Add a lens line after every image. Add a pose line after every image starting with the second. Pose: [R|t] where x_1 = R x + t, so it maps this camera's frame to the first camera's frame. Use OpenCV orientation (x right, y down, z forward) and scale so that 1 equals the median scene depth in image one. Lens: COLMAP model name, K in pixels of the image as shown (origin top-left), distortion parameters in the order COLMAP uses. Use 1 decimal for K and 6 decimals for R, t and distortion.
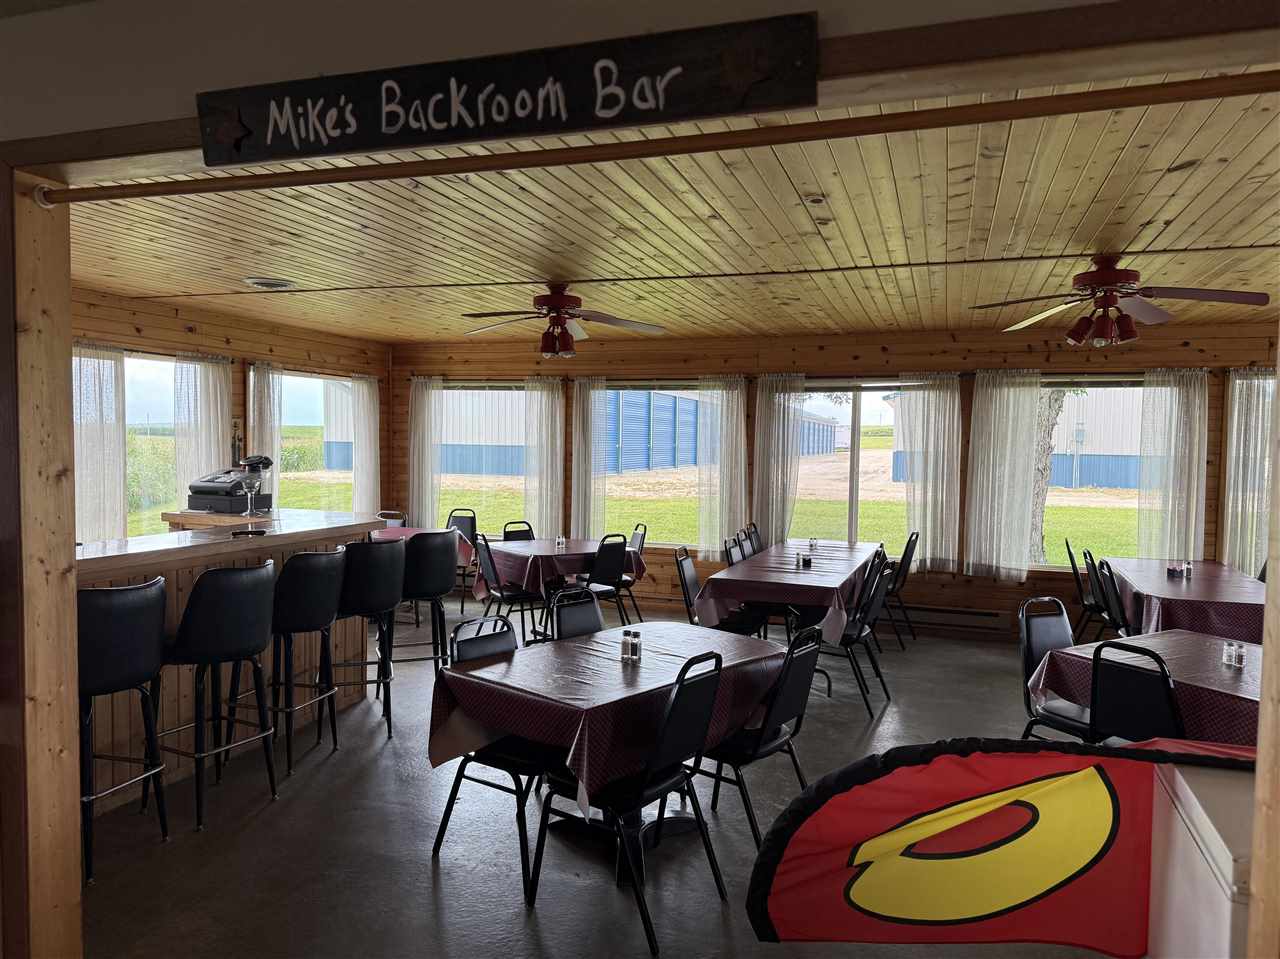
lens RADIAL K [[903.8, 0, 640.0], [0, 903.8, 479.5], [0, 0, 1]] dist [0.181163, -0.322021]
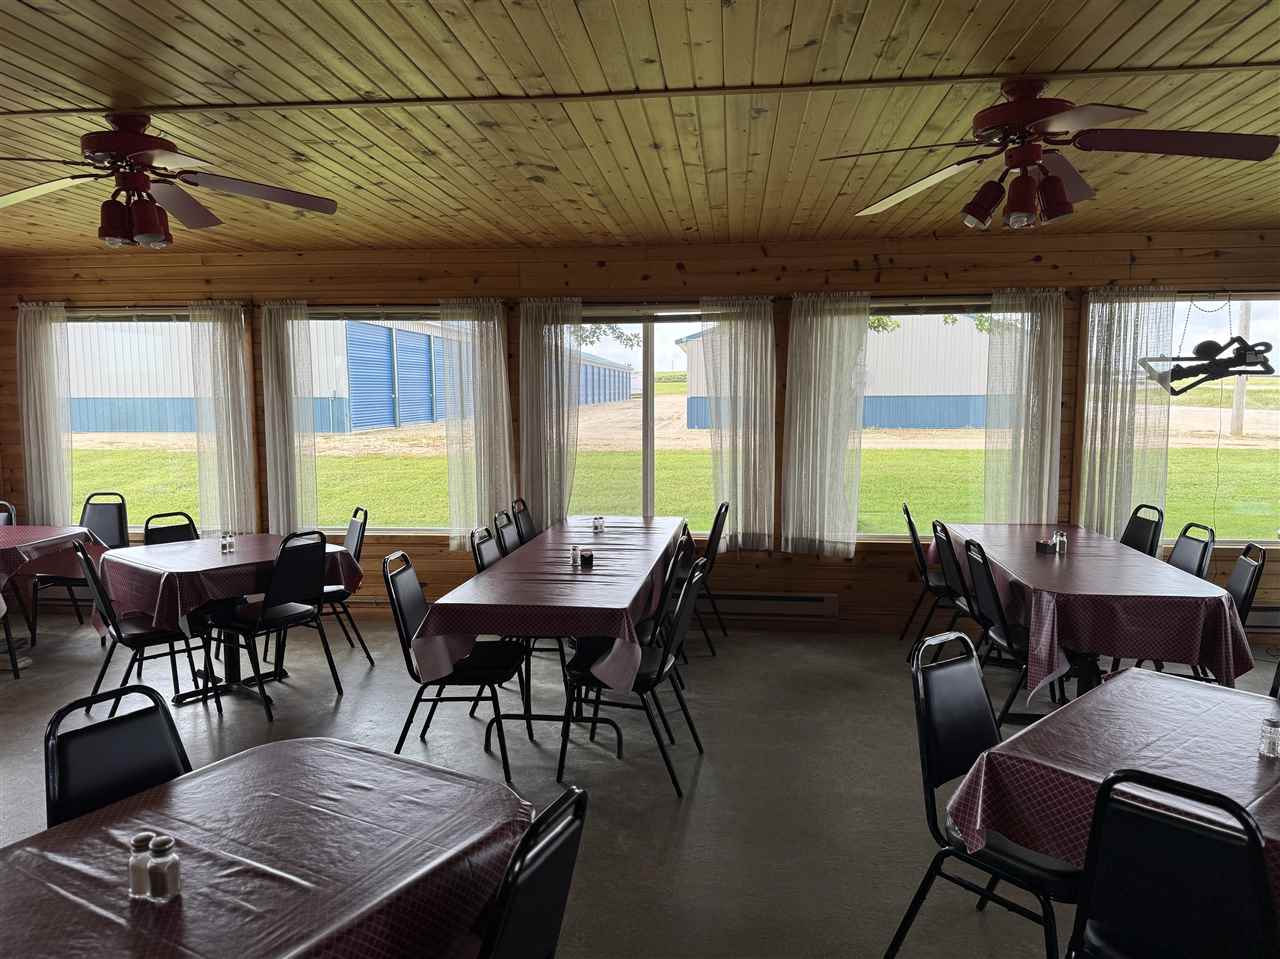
lens RADIAL K [[896.8, 0, 640.0], [0, 896.8, 479.5], [0, 0, 1]] dist [0.072563, -0.087499]
pose [[0.975637, -0.040397, 0.215638, 0.065952], [0.027743, 0.997728, 0.061394, -0.011190], [-0.217628, -0.053915, 0.974542, 0.272689]]
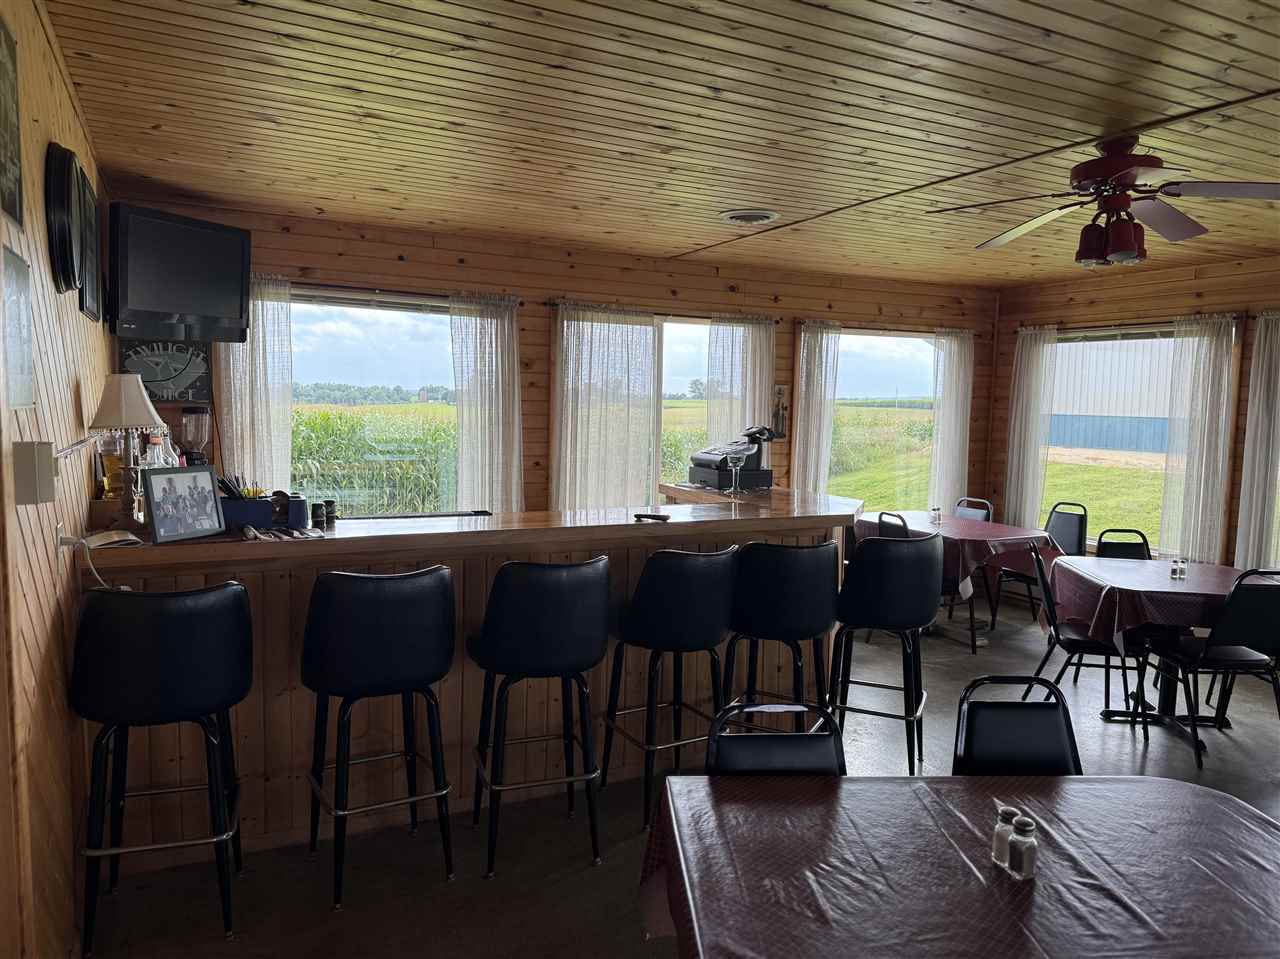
lens RADIAL K [[896.8, 0, 640.0], [0, 896.8, 479.5], [0, 0, 1]] dist [0.072563, -0.087499]
pose [[0.711080, 0.060877, -0.700471, 0.085304], [-0.039633, 0.998131, 0.046514, -0.008621], [0.701993, -0.005313, 0.712164, 0.271668]]
